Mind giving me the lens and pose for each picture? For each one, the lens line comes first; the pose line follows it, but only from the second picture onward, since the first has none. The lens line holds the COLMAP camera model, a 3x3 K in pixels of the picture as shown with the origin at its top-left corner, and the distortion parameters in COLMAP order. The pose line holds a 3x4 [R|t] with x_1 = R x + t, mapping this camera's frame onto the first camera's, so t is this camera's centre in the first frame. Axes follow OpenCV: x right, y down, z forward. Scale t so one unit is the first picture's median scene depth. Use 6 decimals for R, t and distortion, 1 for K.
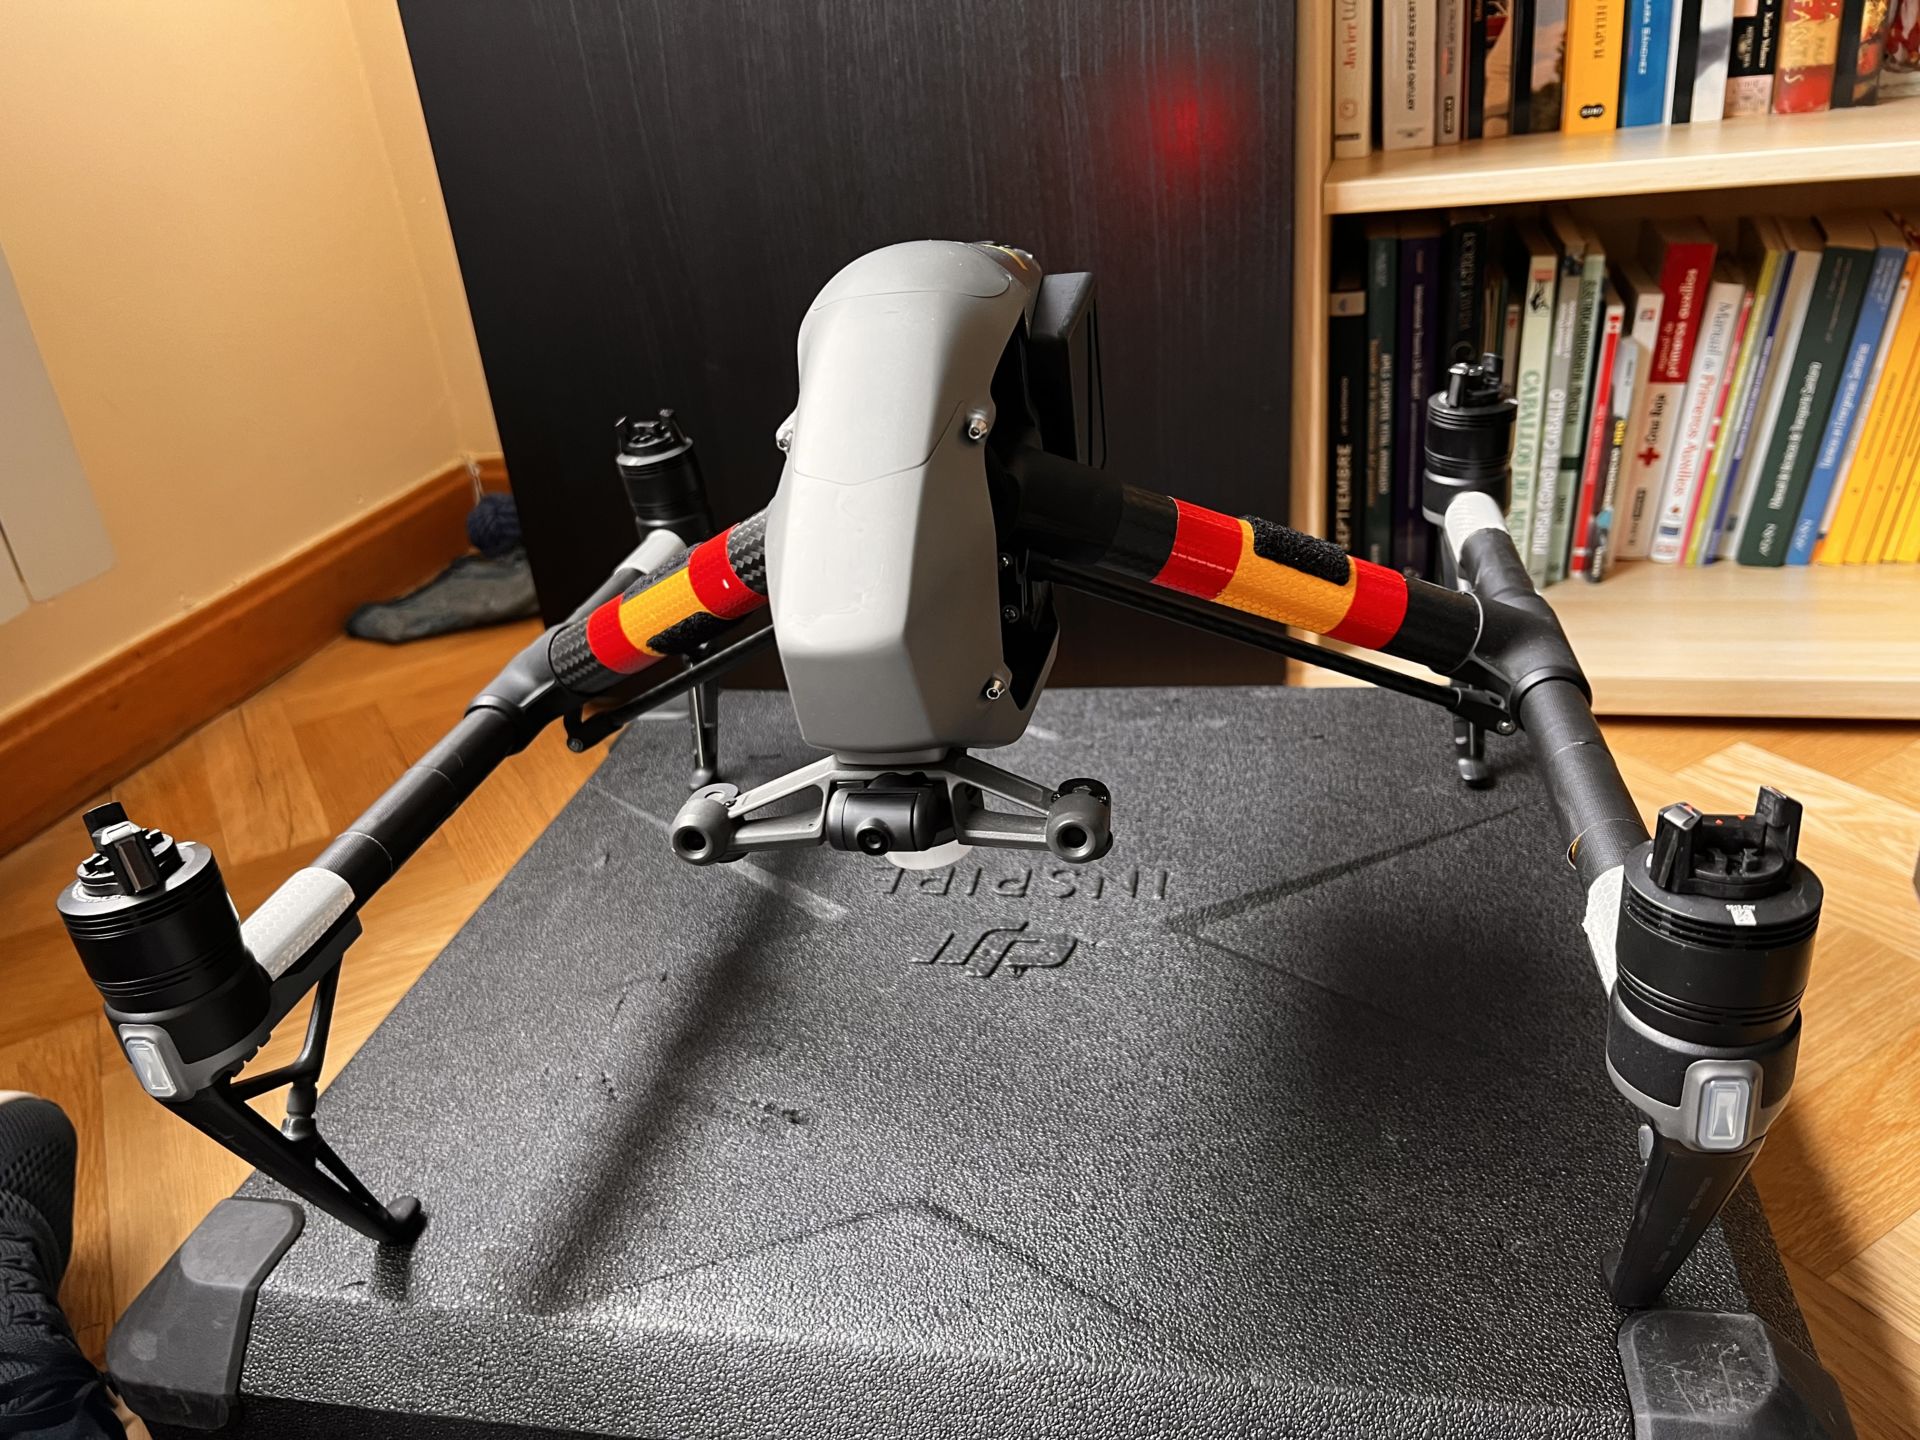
lens RADIAL K [[1498.2, 0, 970.9], [0, 1498.2, 705.3], [0, 0, 1]] dist [0.025757, -0.045784]
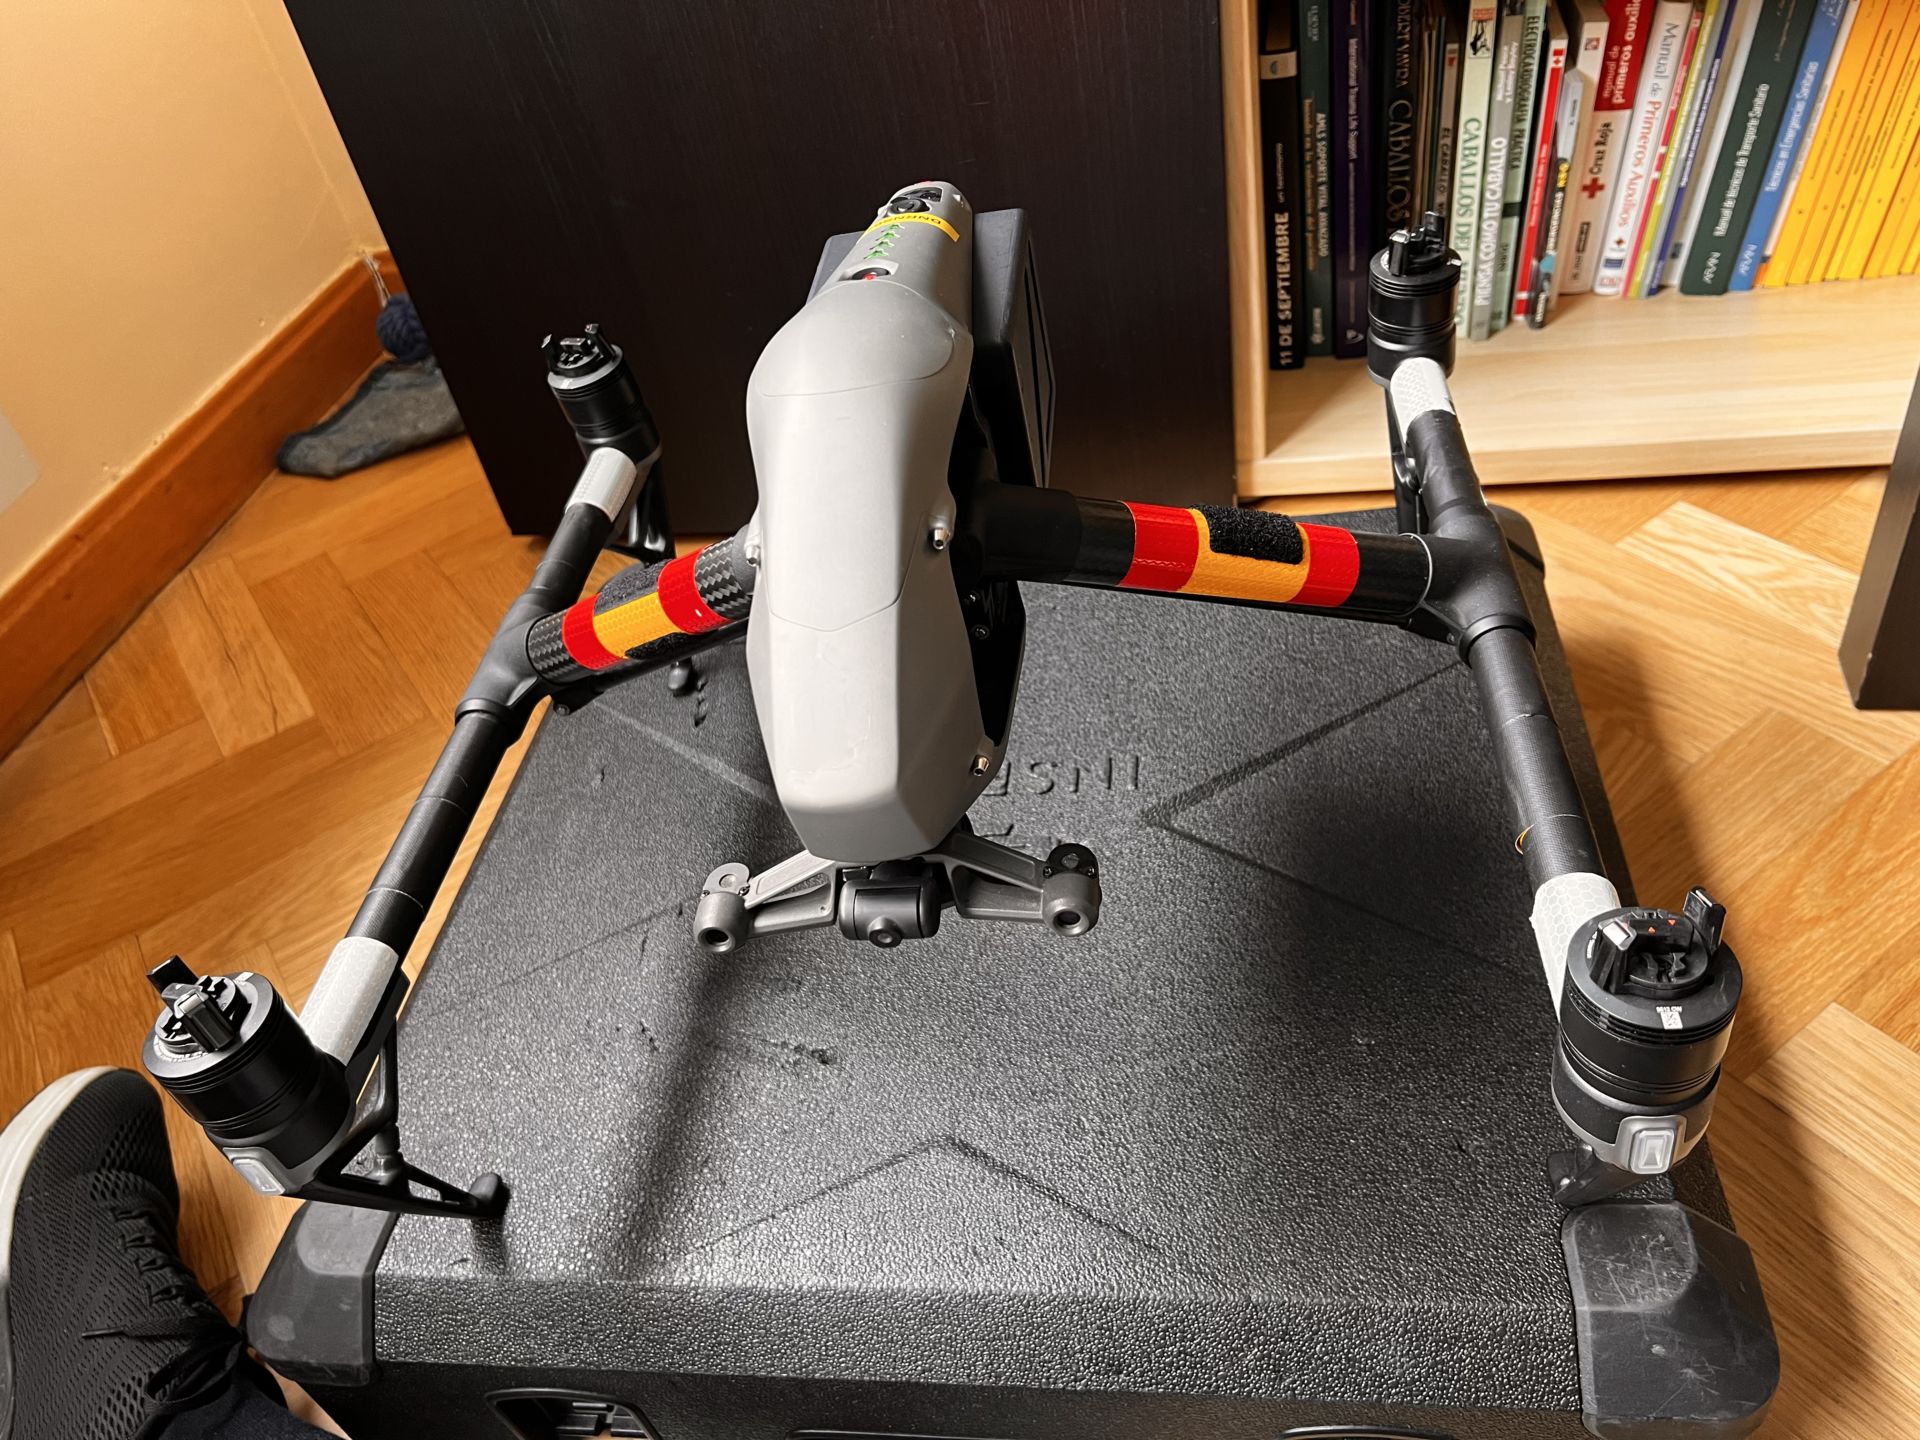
lens RADIAL K [[1498.2, 0, 960.1], [0, 1498.2, 706.9], [0, 0, 1]] dist [0.025757, -0.045784]
pose [[0.994654, -0.102323, 0.013913, -0.006087], [0.096000, 0.965892, 0.240494, -0.219910], [-0.038046, -0.237873, 0.970551, -0.012596]]
